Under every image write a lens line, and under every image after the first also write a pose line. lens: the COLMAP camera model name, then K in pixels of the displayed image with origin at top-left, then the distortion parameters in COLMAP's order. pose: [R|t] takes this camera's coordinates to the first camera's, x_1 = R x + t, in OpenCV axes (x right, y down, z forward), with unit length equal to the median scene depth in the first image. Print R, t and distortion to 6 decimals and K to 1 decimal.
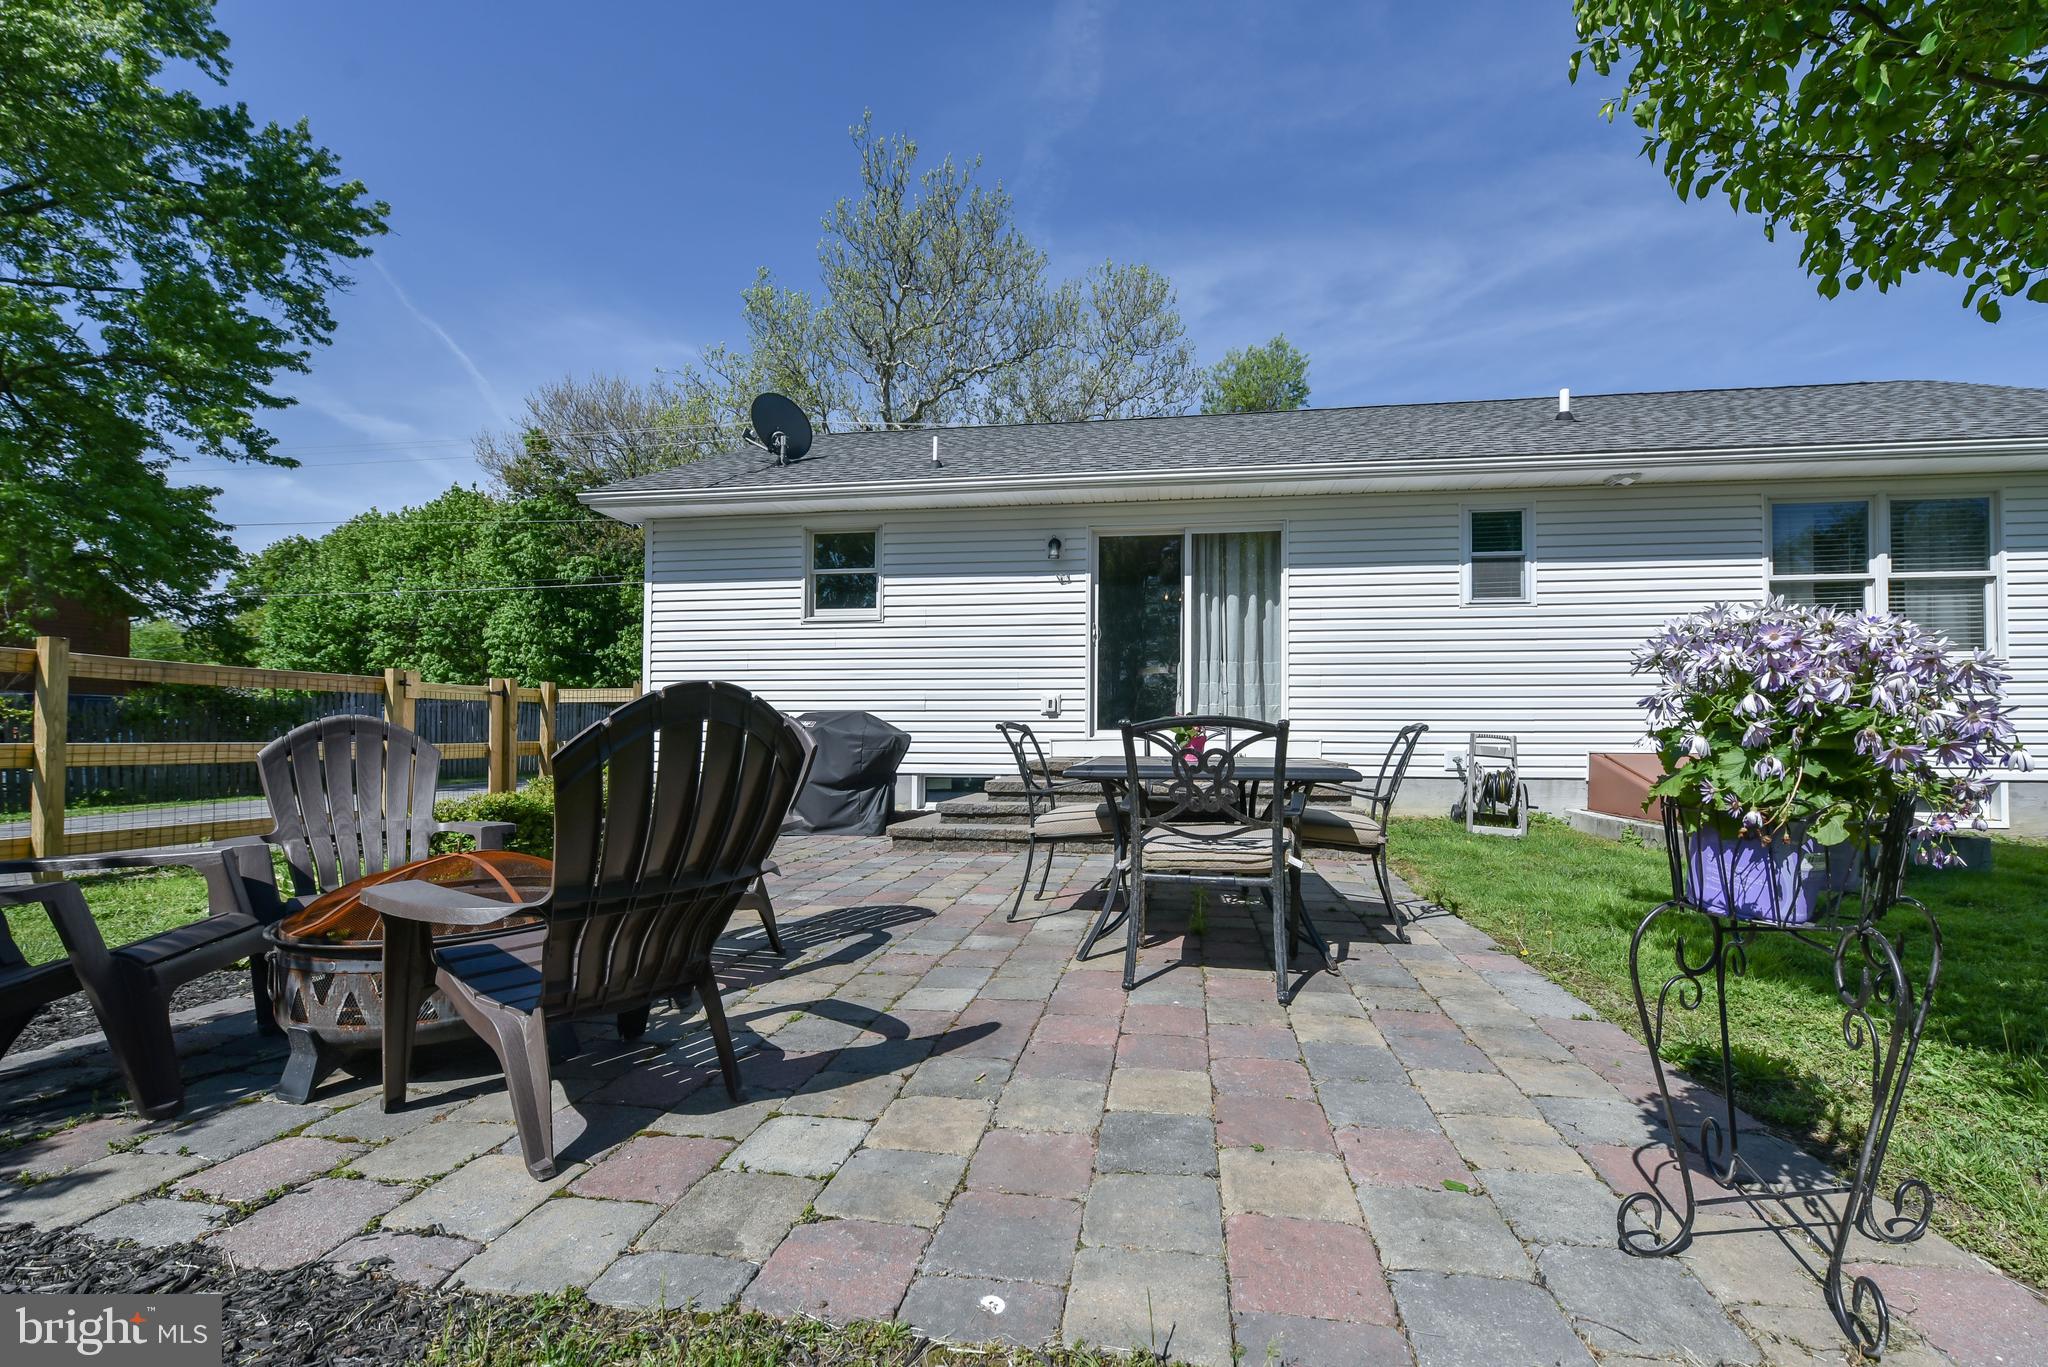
lens RADIAL K [[961.6, 0, 1047.1], [0, 961.6, 721.5], [0, 0, 1]] dist [-0.007404, -0.001110]
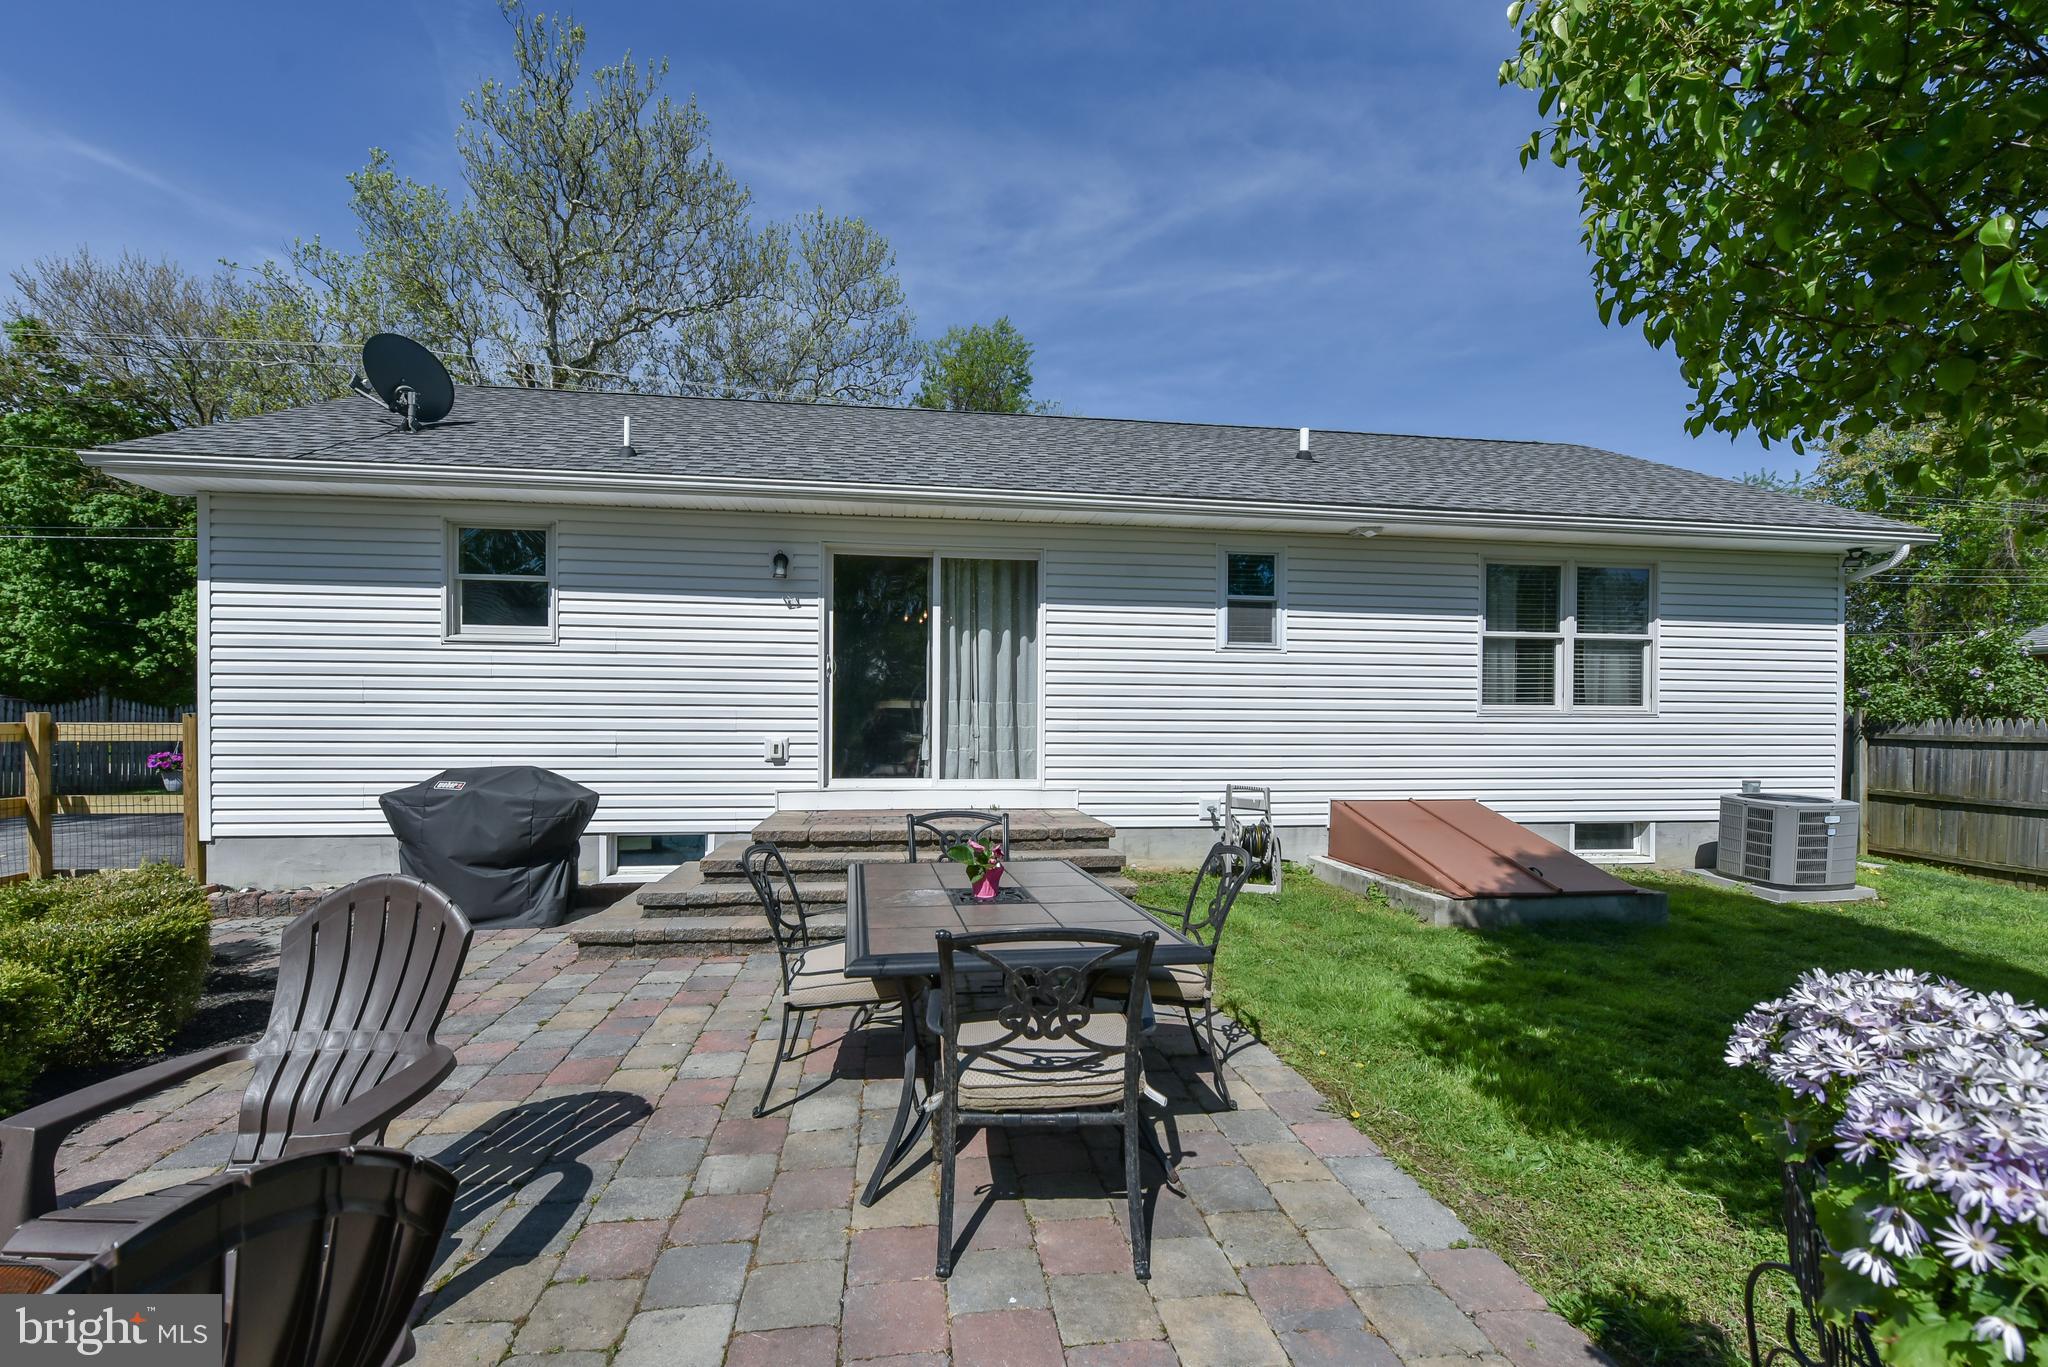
lens RADIAL K [[961.6, 0, 1047.1], [0, 961.6, 721.5], [0, 0, 1]] dist [-0.007404, -0.001110]
pose [[0.951653, -0.003070, 0.307159, -0.029308], [-0.010356, 0.999061, 0.042073, -0.080778], [-0.307000, -0.043220, 0.950728, 0.114532]]
